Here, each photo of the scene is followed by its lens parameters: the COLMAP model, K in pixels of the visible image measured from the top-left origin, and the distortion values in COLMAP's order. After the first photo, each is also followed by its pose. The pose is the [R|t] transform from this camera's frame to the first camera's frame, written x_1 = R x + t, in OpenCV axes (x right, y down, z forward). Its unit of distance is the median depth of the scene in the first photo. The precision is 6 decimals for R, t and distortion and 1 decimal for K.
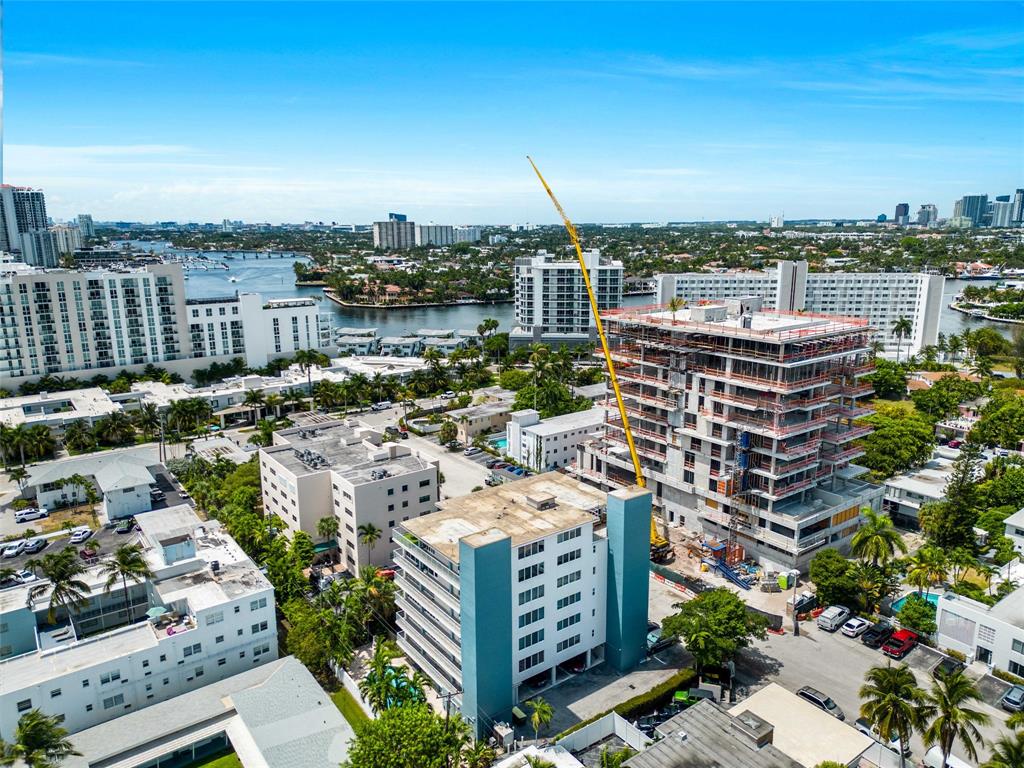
lens RADIAL K [[714.7, 0, 512.0], [0, 714.7, 383.1], [0, 0, 1]] dist [0.063593, -0.048423]
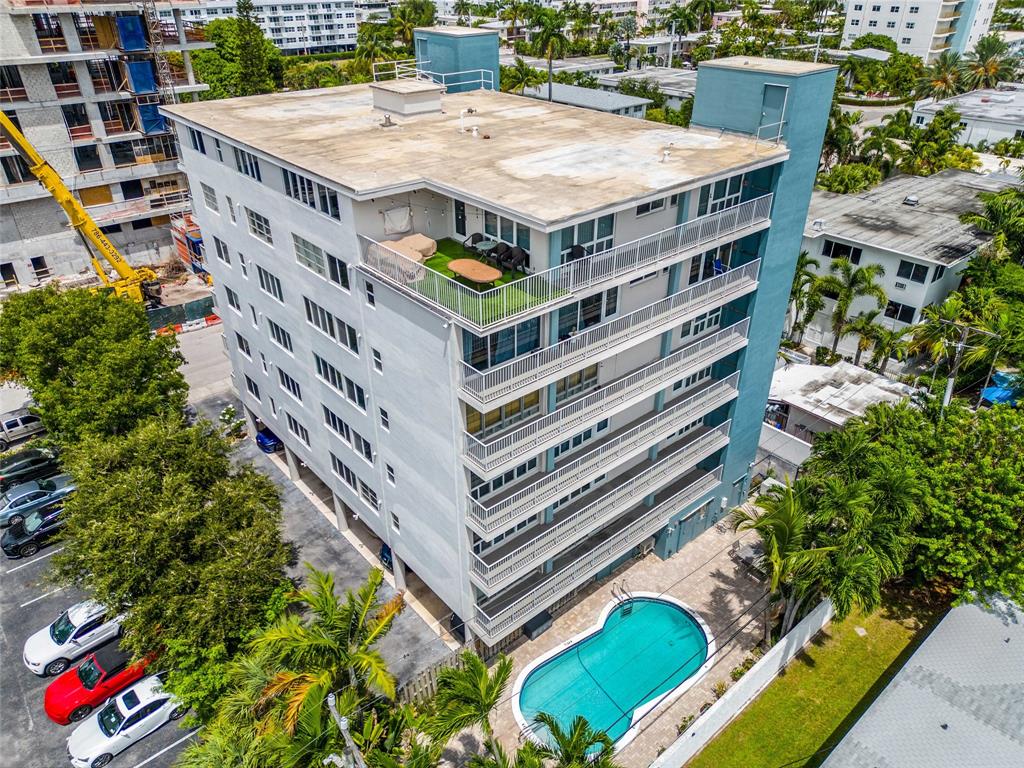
lens RADIAL K [[714.7, 0, 511.5], [0, 714.7, 384.5], [0, 0, 1]] dist [0.063593, -0.048423]
pose [[-0.075433, -0.514239, 0.854323, -0.275548], [0.220397, 0.826977, 0.517238, 0.073799], [-0.972489, 0.227307, 0.050956, 0.713170]]
